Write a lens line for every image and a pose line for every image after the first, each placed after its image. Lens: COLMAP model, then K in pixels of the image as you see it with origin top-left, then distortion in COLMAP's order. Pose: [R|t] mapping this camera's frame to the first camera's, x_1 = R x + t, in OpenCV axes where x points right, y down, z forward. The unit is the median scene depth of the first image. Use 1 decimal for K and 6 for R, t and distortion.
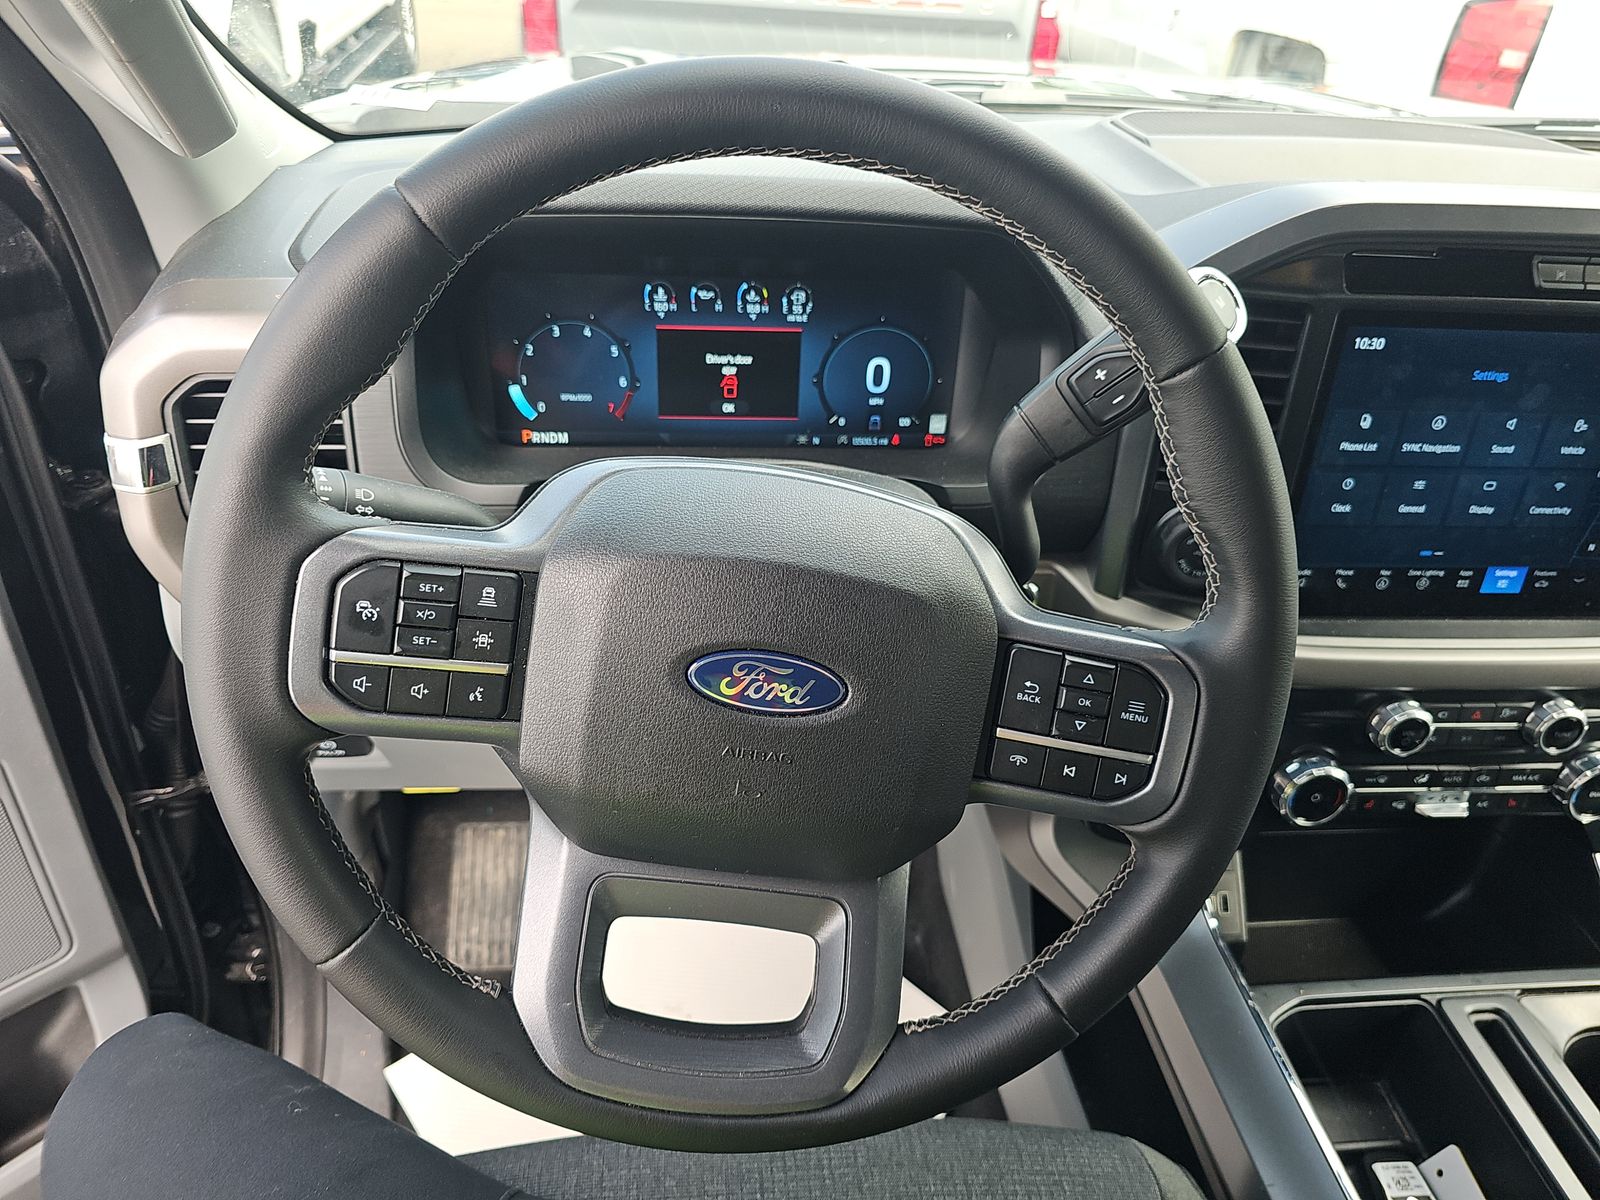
lens RADIAL K [[1102.8, 0, 820.7], [0, 1102.8, 599.7], [0, 0, 1]] dist [0.072681, -0.073844]
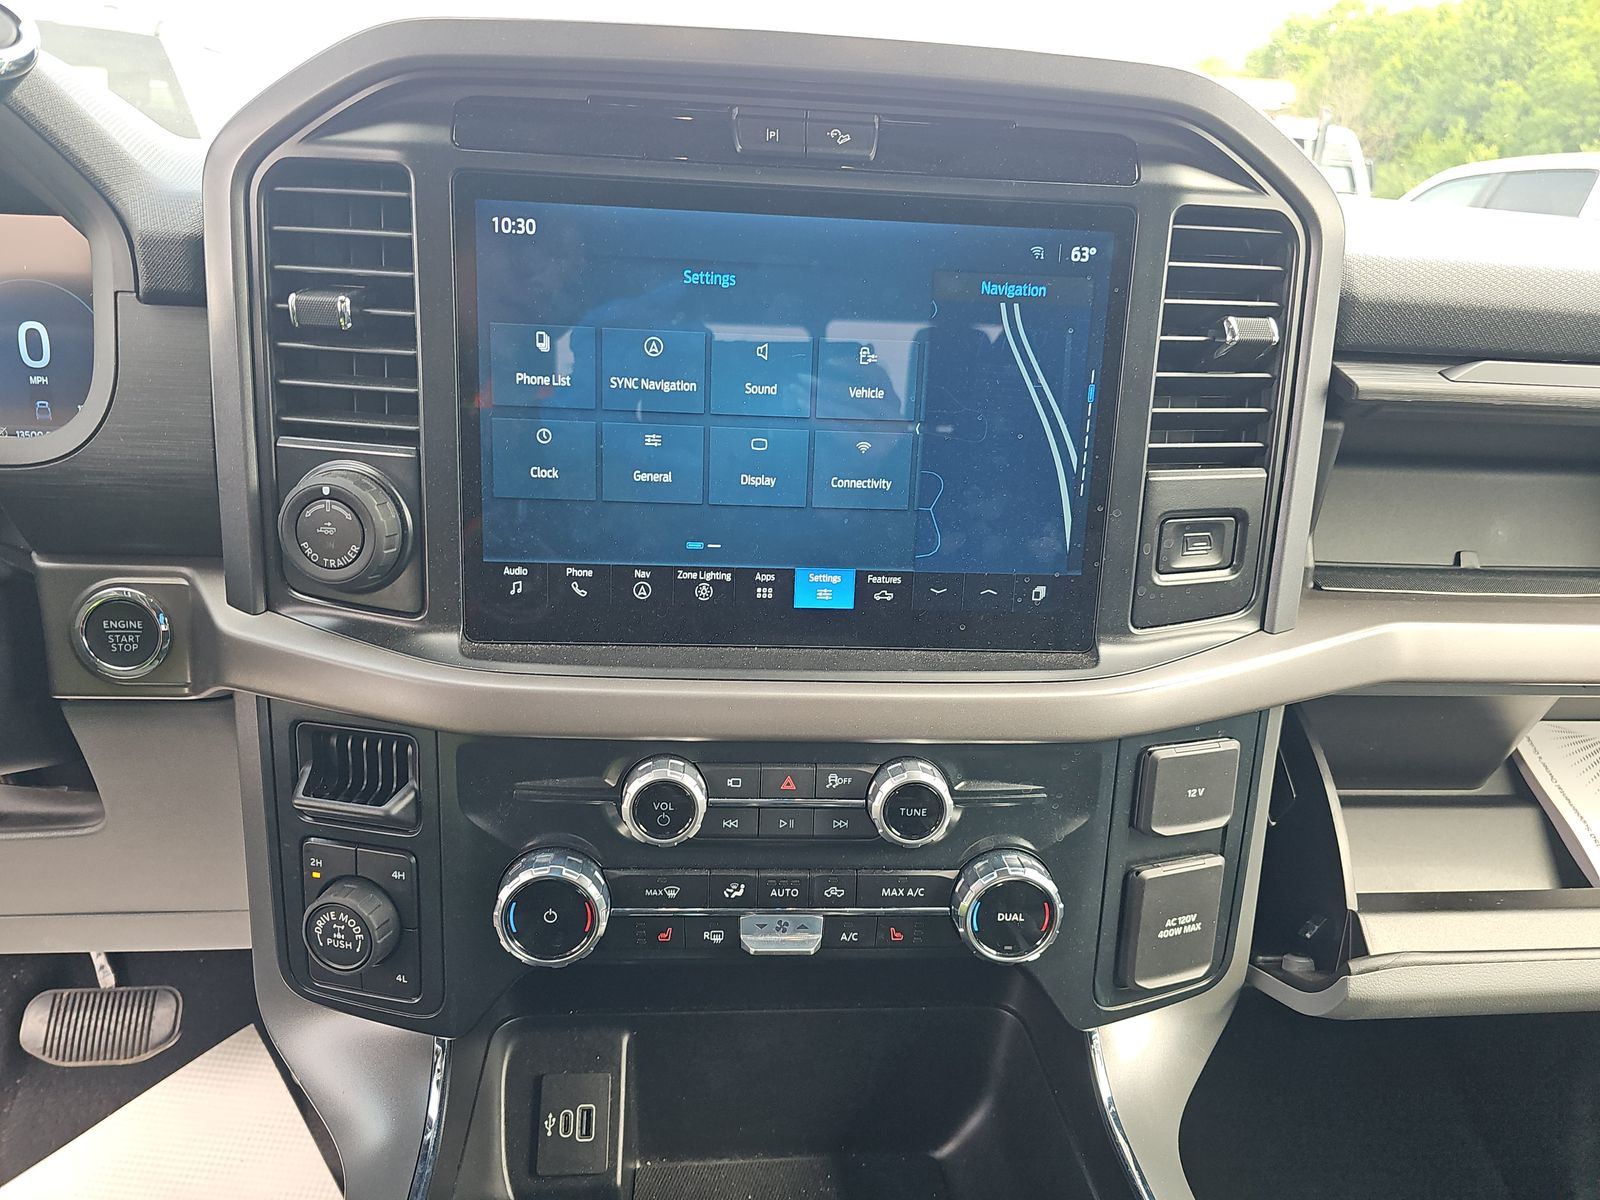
lens RADIAL K [[1102.8, 0, 820.7], [0, 1102.8, 599.7], [0, 0, 1]] dist [0.072681, -0.073844]
pose [[0.999476, -0.009314, -0.031011, 0.633591], [0.001351, 0.968898, -0.247456, 0.161377], [0.032351, 0.247284, 0.968403, 0.335902]]
